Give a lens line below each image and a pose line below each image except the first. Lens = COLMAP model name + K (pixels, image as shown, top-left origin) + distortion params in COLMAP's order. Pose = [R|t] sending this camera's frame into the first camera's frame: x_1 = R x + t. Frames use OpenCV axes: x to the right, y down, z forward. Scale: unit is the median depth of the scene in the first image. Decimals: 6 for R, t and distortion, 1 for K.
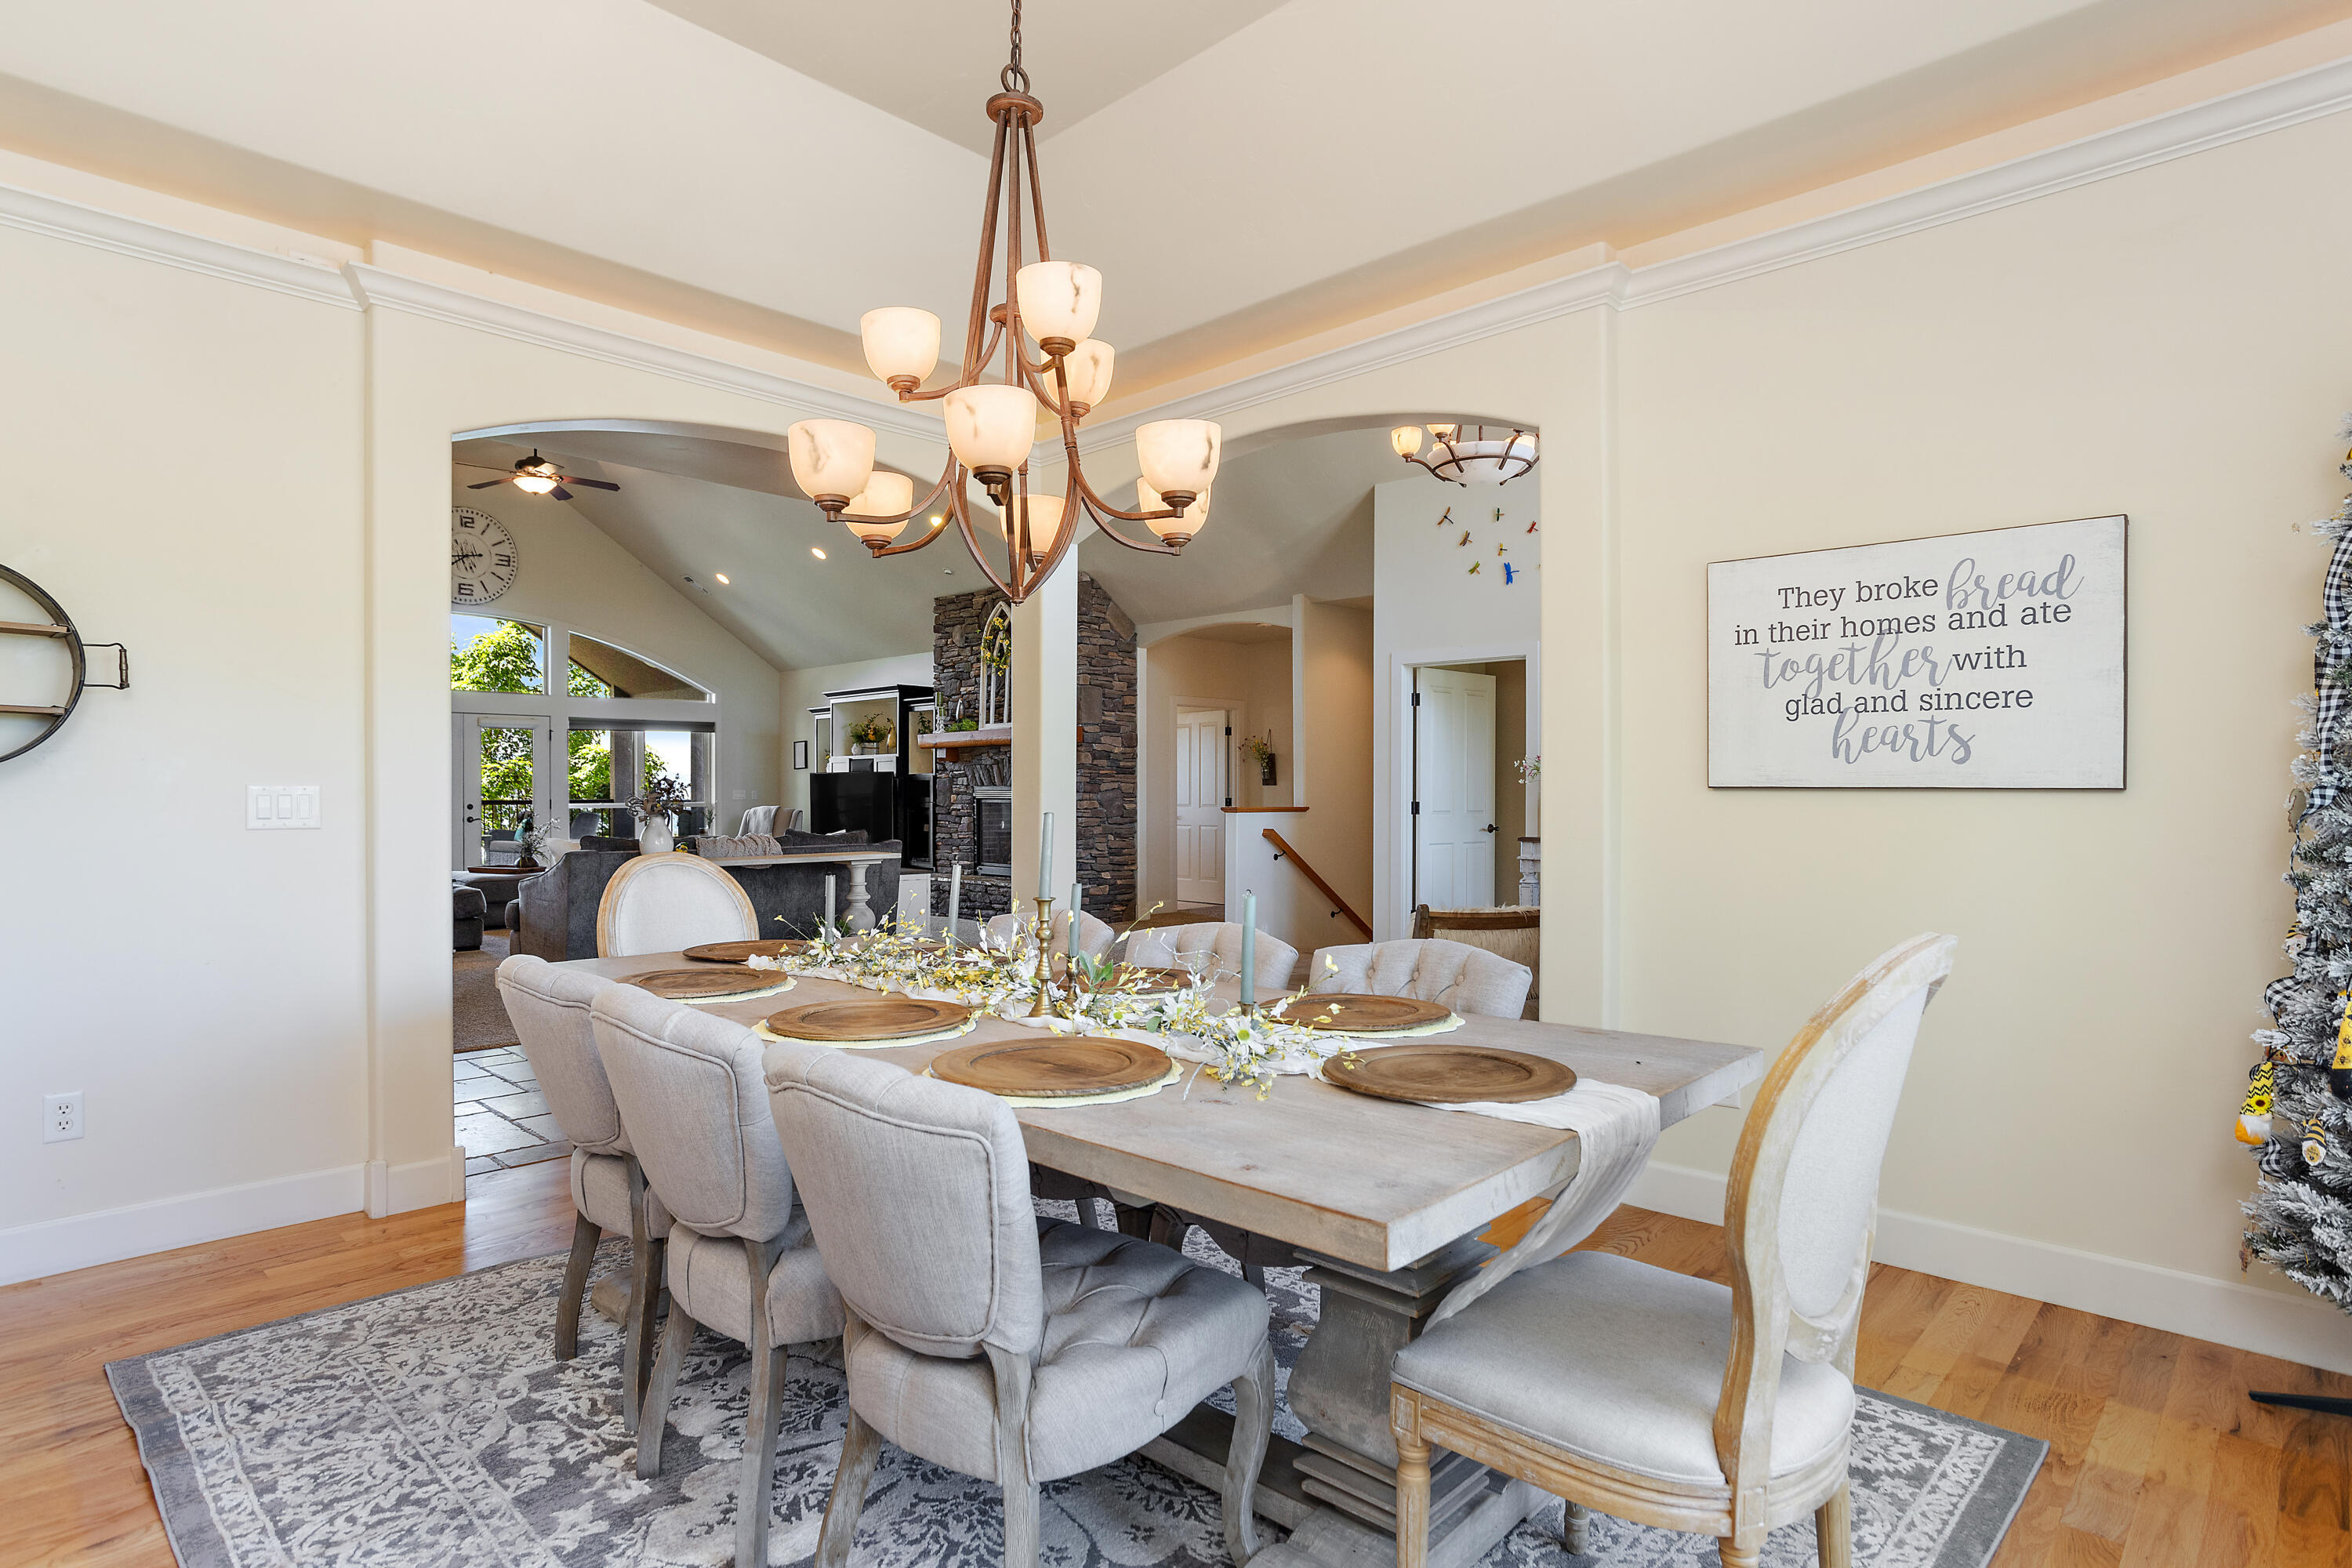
lens RADIAL K [[1232.9, 0, 1110.5], [0, 1232.9, 786.4], [0, 0, 1]] dist [-0.001030, 0.000455]
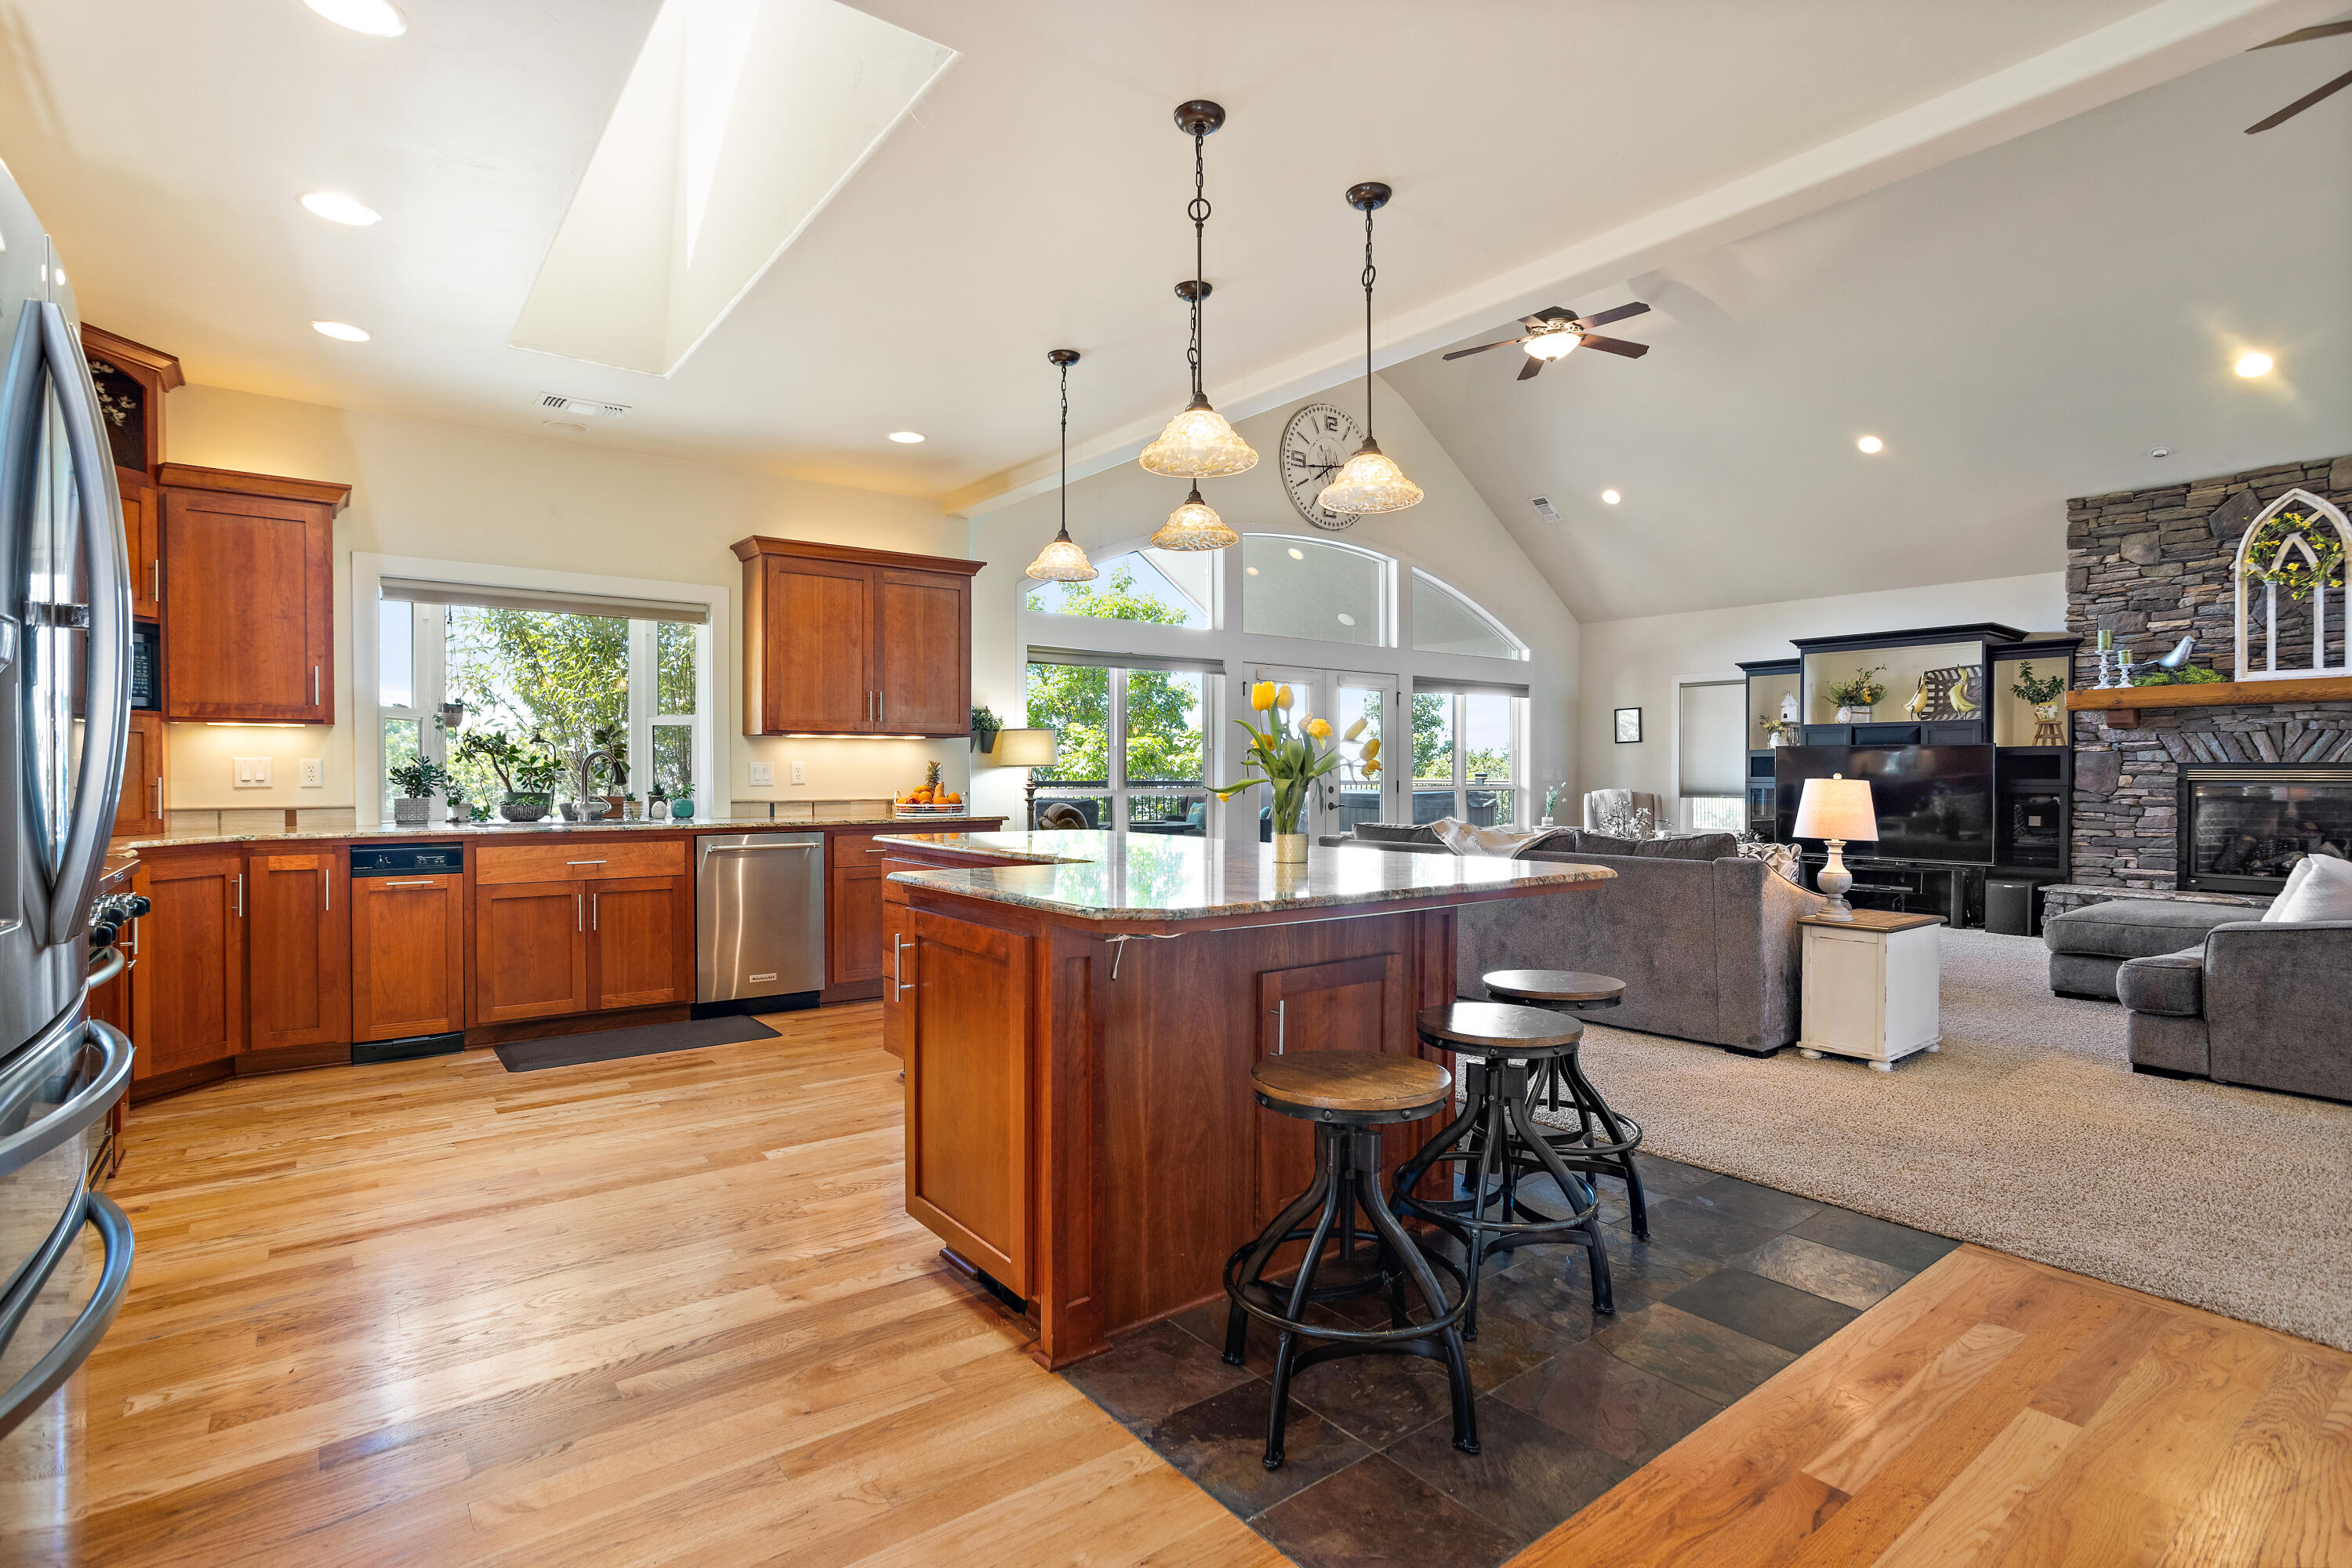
lens RADIAL K [[1135.2, 0, 1163.1], [0, 1135.2, 783.2], [0, 0, 1]] dist [-0.050087, 0.033354]
pose [[0.993015, 0.003309, -0.117938, -0.590372], [-0.001801, 0.999915, 0.012884, 0.003849], [0.117970, -0.012582, 0.992937, 0.300908]]
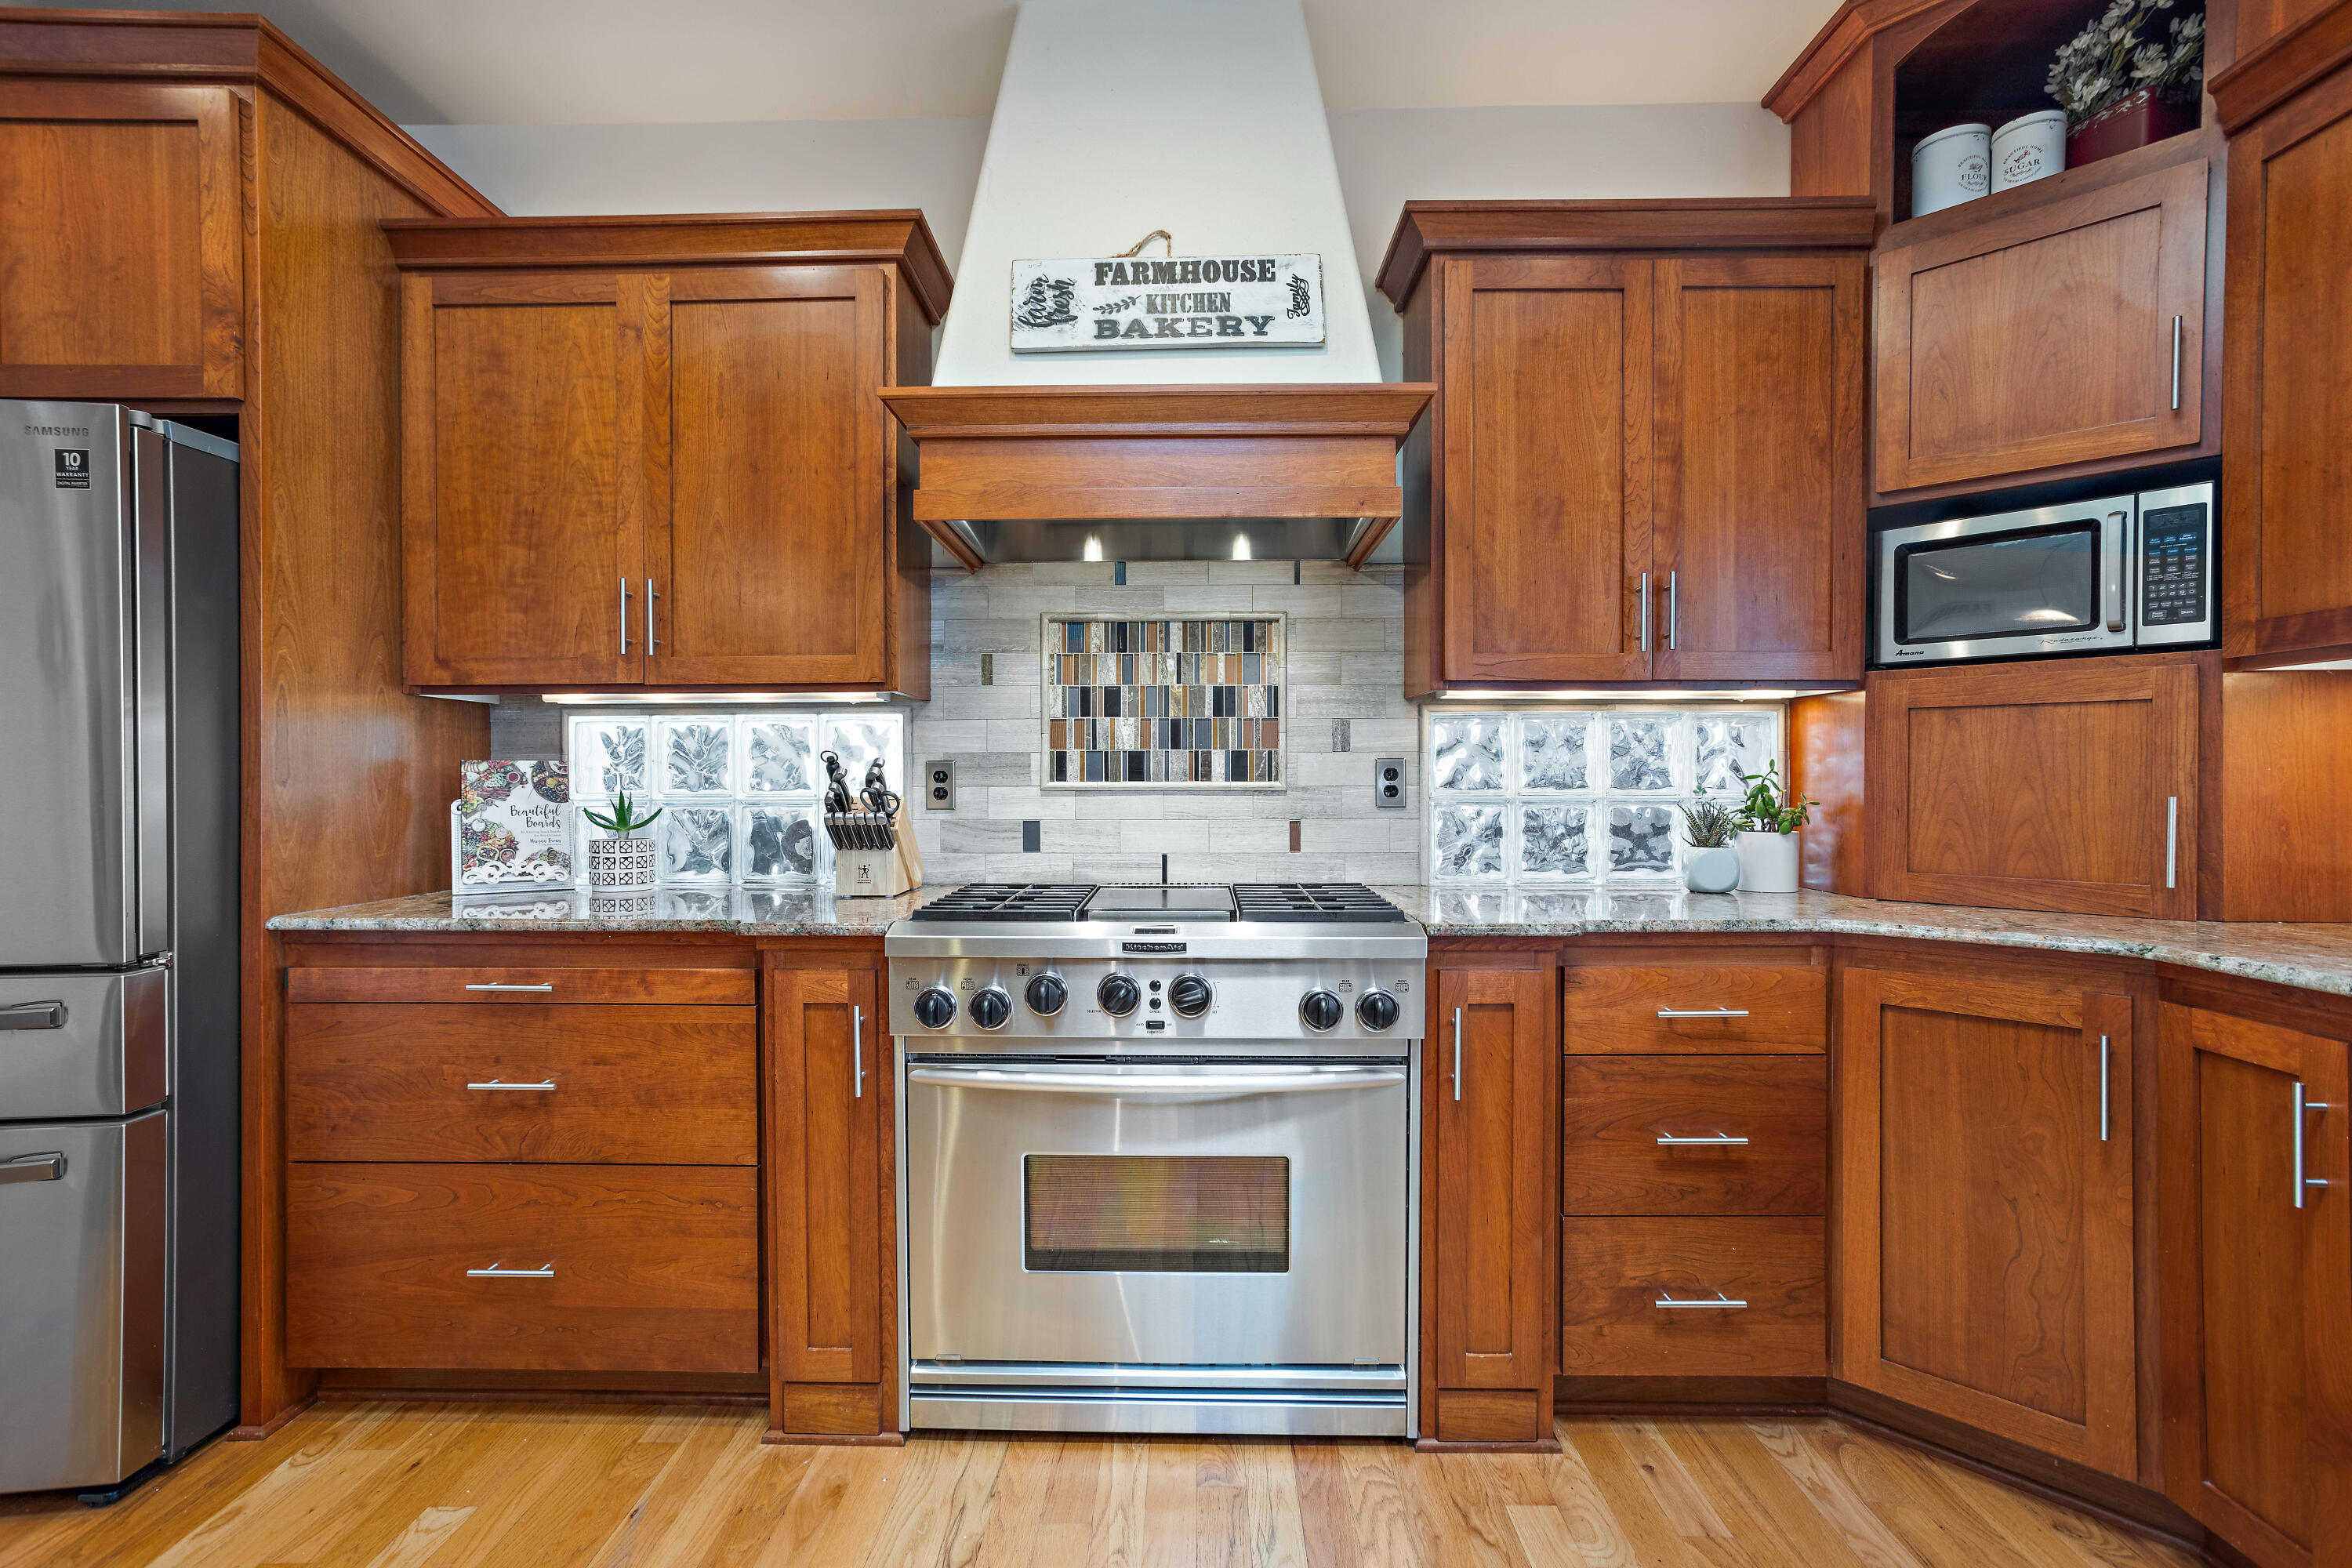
lens RADIAL K [[1142.1, 0, 1163.2], [0, 1142.1, 780.9], [0, 0, 1]] dist [-0.043171, 0.035774]
pose [[-0.713875, 0.003632, -0.700263, -0.722282], [0.004835, 0.999988, 0.000258, 0.004148], [0.700256, -0.003202, -0.713885, 0.609251]]
